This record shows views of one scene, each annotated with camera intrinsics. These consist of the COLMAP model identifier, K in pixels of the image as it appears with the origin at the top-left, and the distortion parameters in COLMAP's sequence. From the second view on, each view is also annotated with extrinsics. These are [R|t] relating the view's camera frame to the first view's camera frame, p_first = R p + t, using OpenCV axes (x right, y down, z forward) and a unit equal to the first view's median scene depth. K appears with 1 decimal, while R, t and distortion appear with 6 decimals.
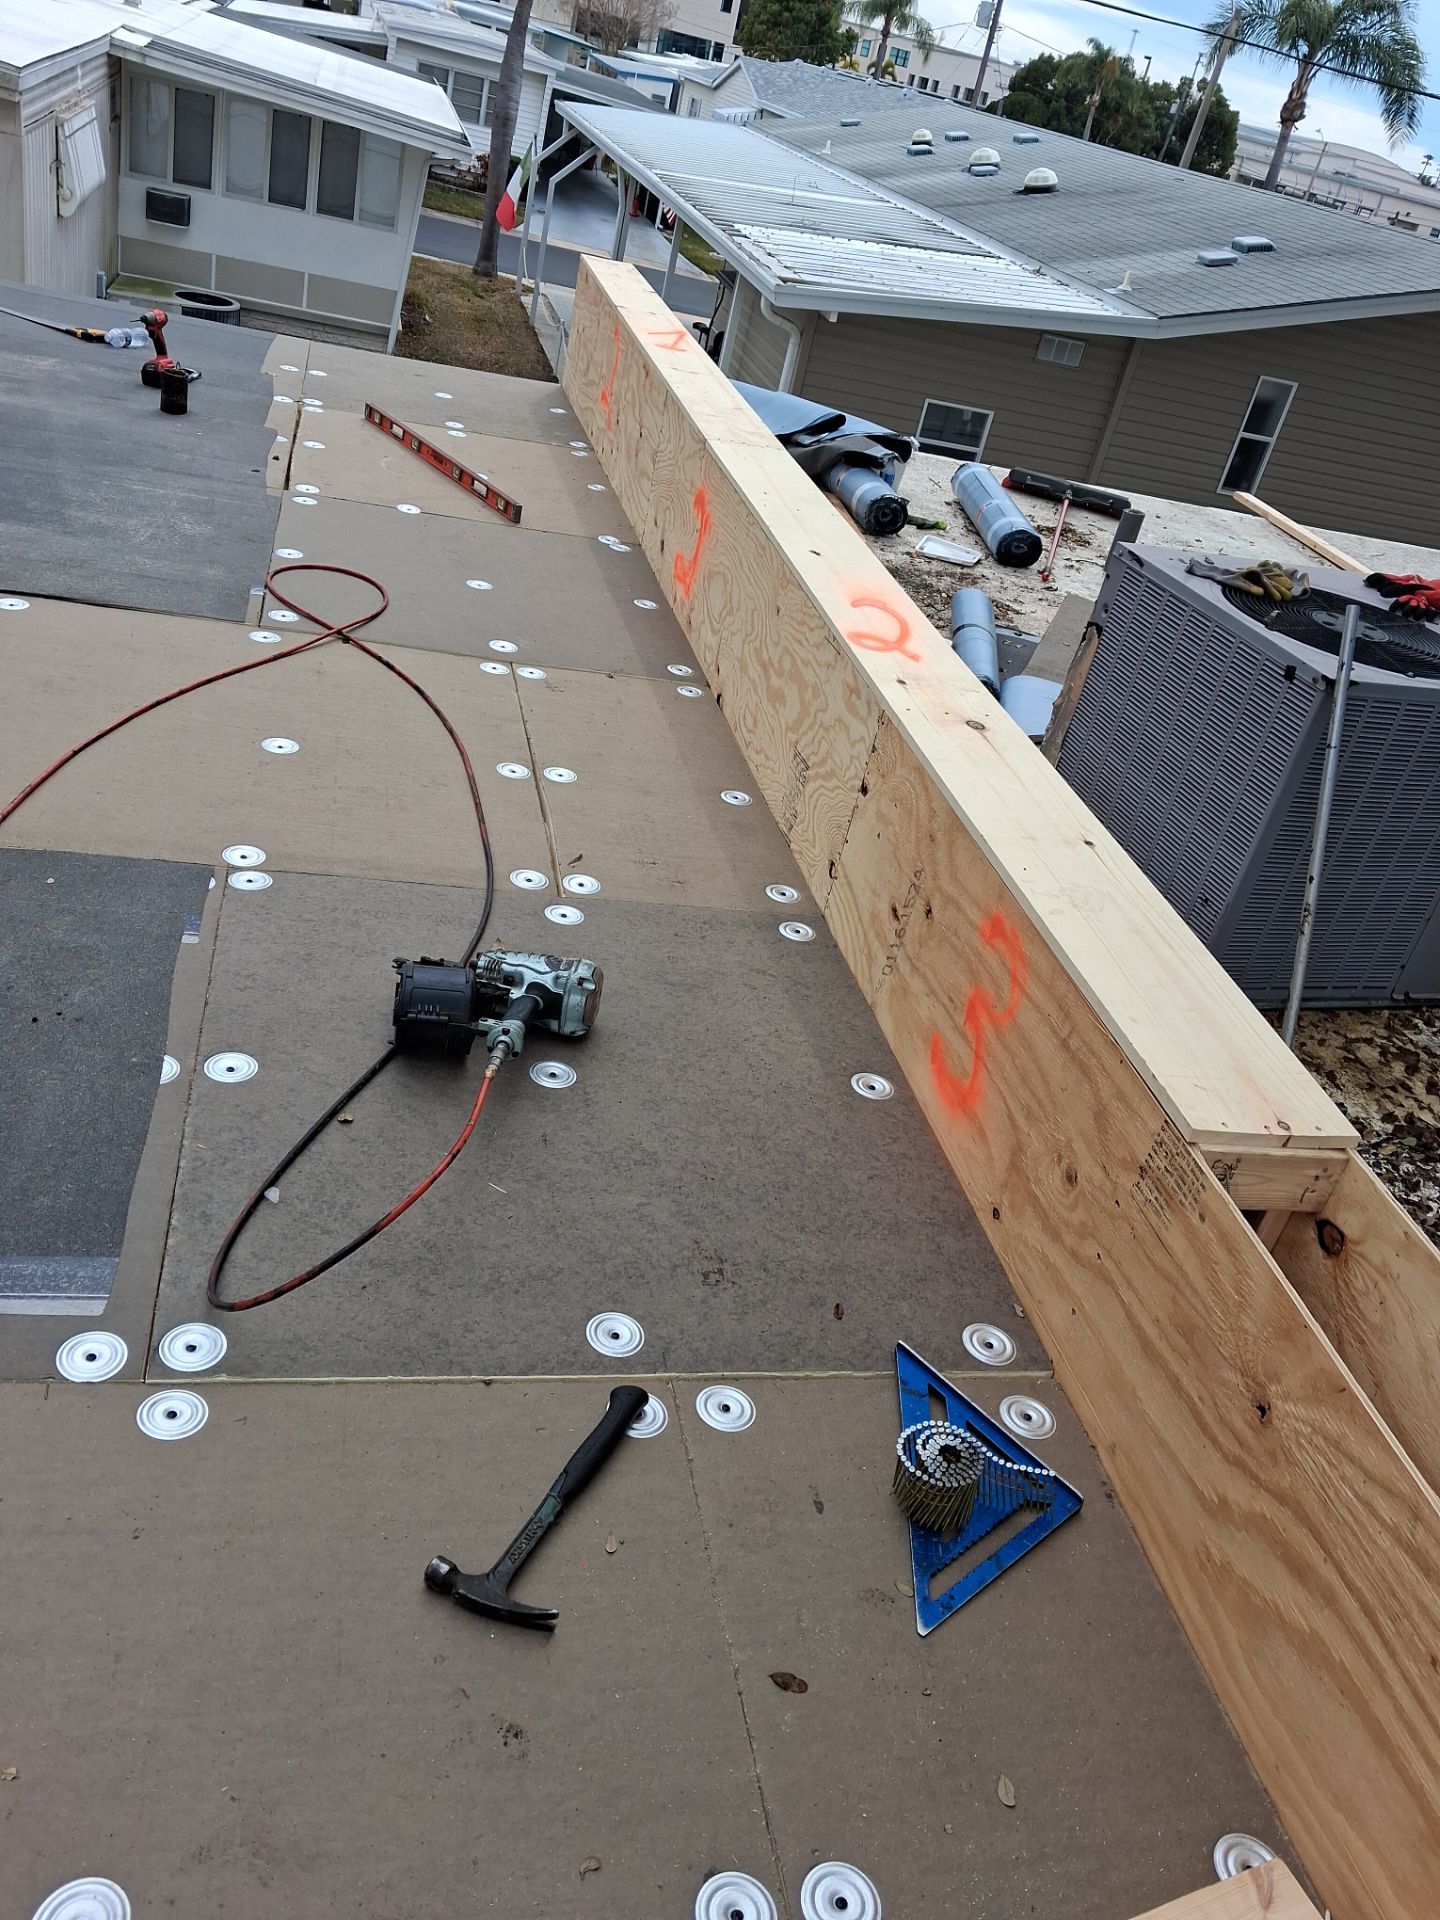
lens RADIAL K [[1525.7, 0, 734.7], [0, 1525.7, 966.1], [0, 0, 1]] dist [0.029614, -0.039061]
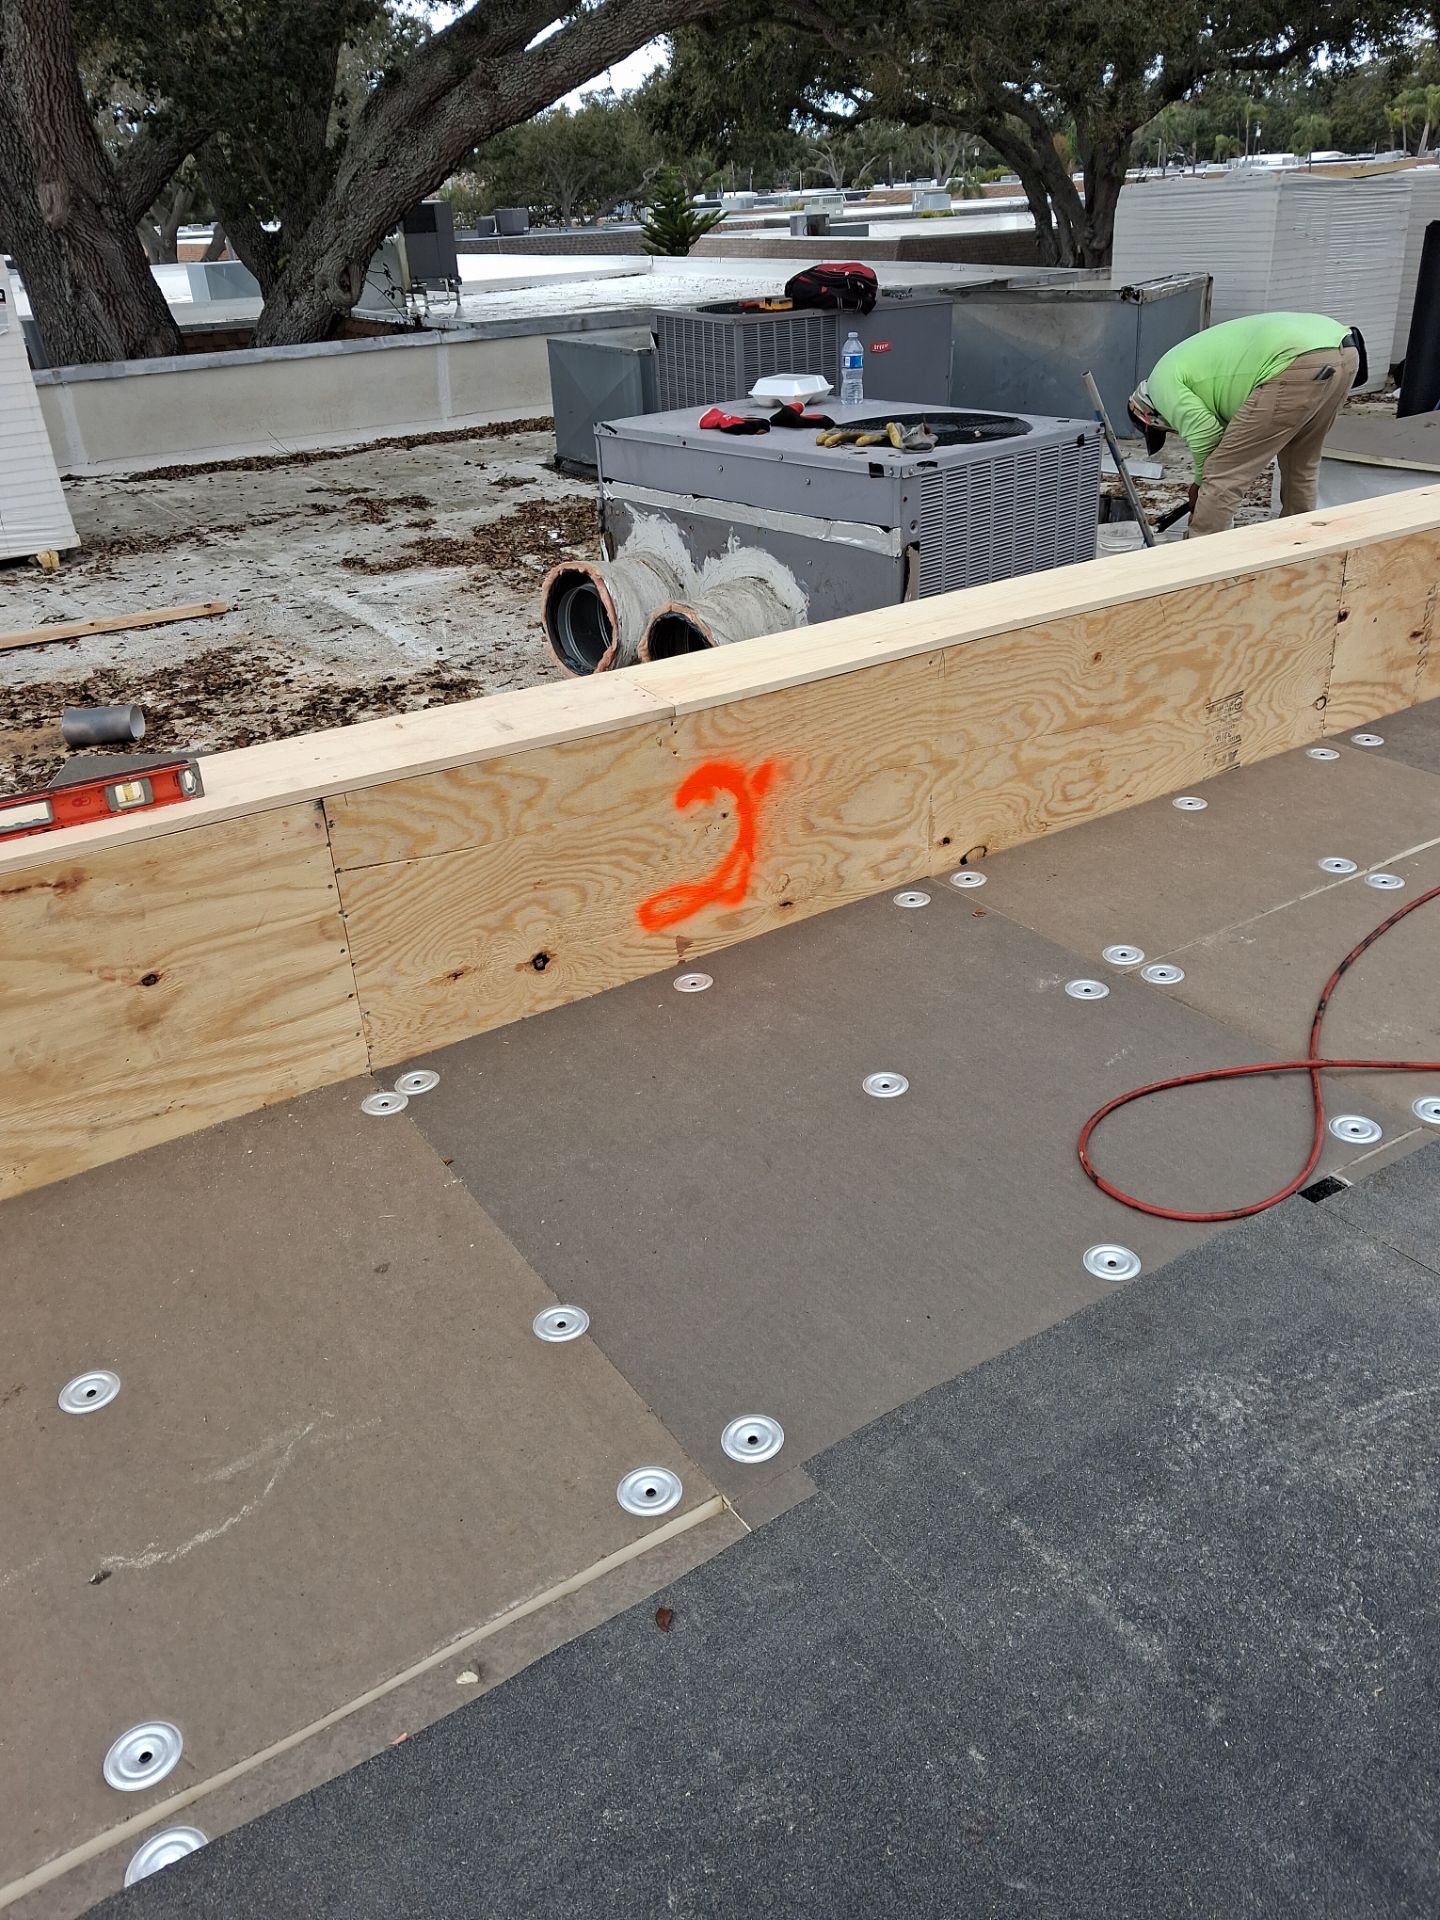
lens RADIAL K [[1525.7, 0, 724.7], [0, 1525.7, 947.0], [0, 0, 1]] dist [0.029614, -0.039061]
pose [[-0.363453, -0.580734, 0.728457, -0.668293], [0.456823, 0.570373, 0.682632, -0.877910], [-0.811921, 0.580880, 0.057989, 1.260725]]
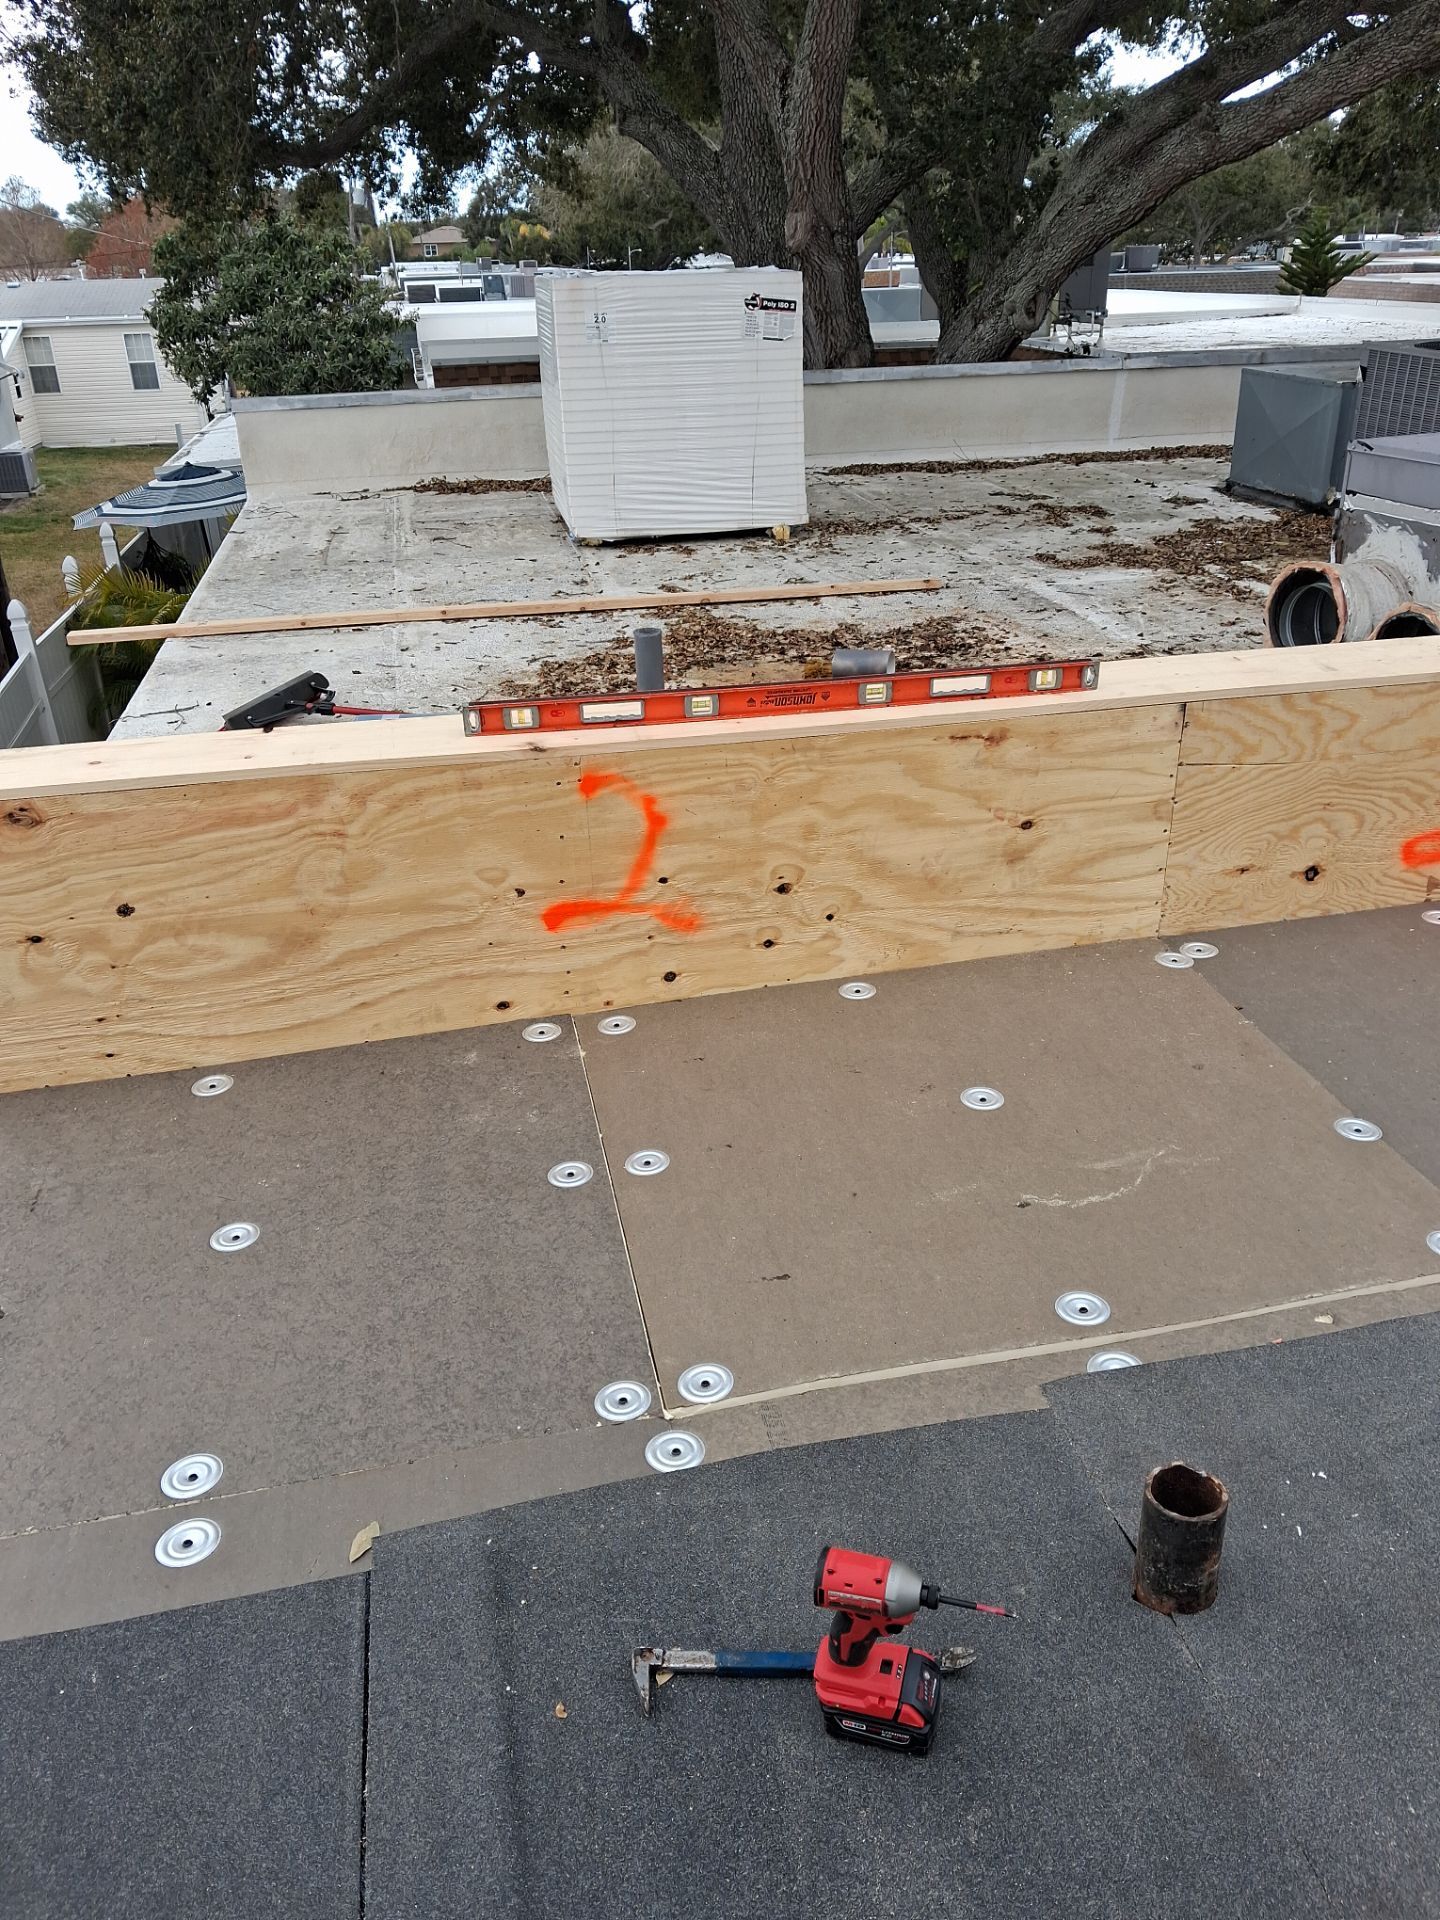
lens RADIAL K [[1525.7, 0, 717.6], [0, 1525.7, 943.2], [0, 0, 1]] dist [0.029614, -0.039061]
pose [[-0.011507, -0.598319, 0.801176, -0.828858], [0.538739, 0.671285, 0.509054, -1.017365], [-0.842394, 0.437482, 0.314613, 1.417478]]
